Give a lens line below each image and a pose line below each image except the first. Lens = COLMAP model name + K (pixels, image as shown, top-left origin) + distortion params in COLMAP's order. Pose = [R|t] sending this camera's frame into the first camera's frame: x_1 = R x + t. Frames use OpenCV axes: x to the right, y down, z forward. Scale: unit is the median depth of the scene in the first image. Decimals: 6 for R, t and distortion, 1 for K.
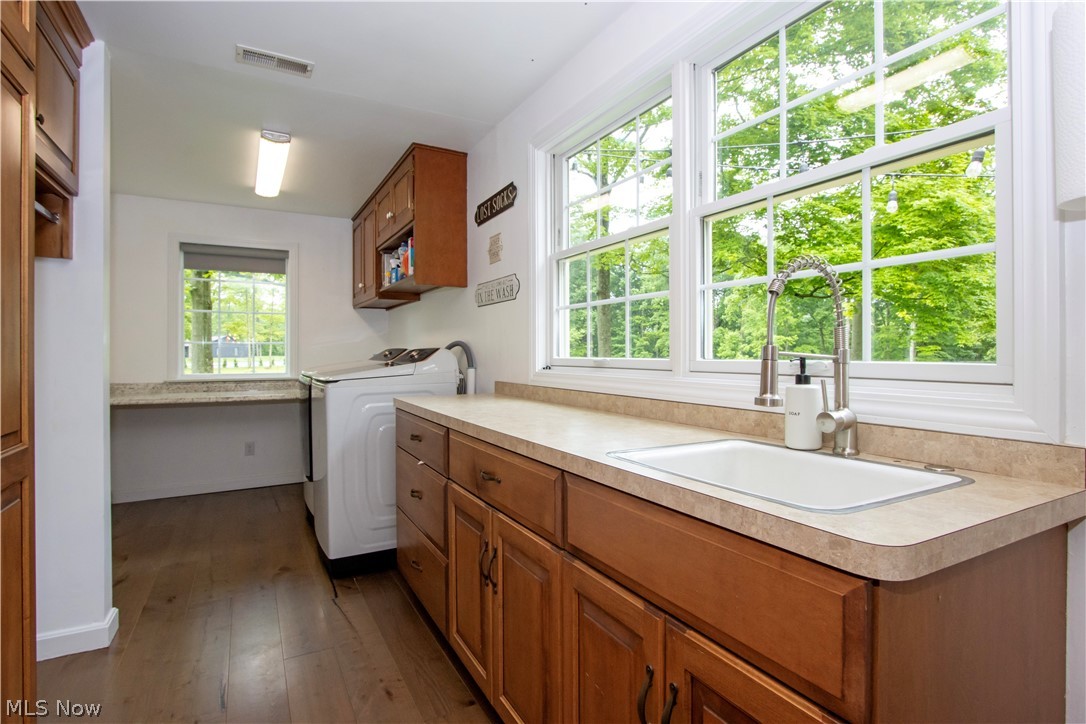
lens RADIAL K [[546.3, 0, 539.7], [0, 546.3, 351.6], [0, 0, 1]] dist [-0.014631, 0.001200]
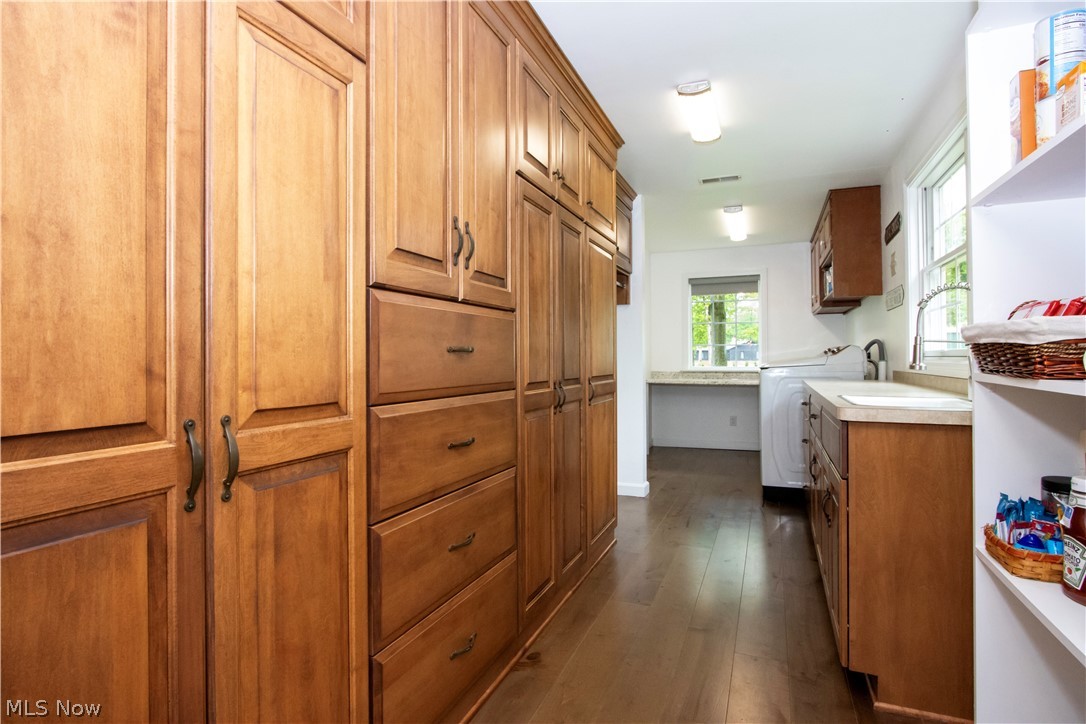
lens RADIAL K [[546.3, 0, 542.4], [0, 546.3, 356.3], [0, 0, 1]] dist [-0.014631, 0.001200]
pose [[0.632471, -0.001366, -0.774583, 0.350216], [0.002403, 0.999997, 0.000198, 0.018556], [0.774580, -0.001987, 0.632473, -0.377480]]
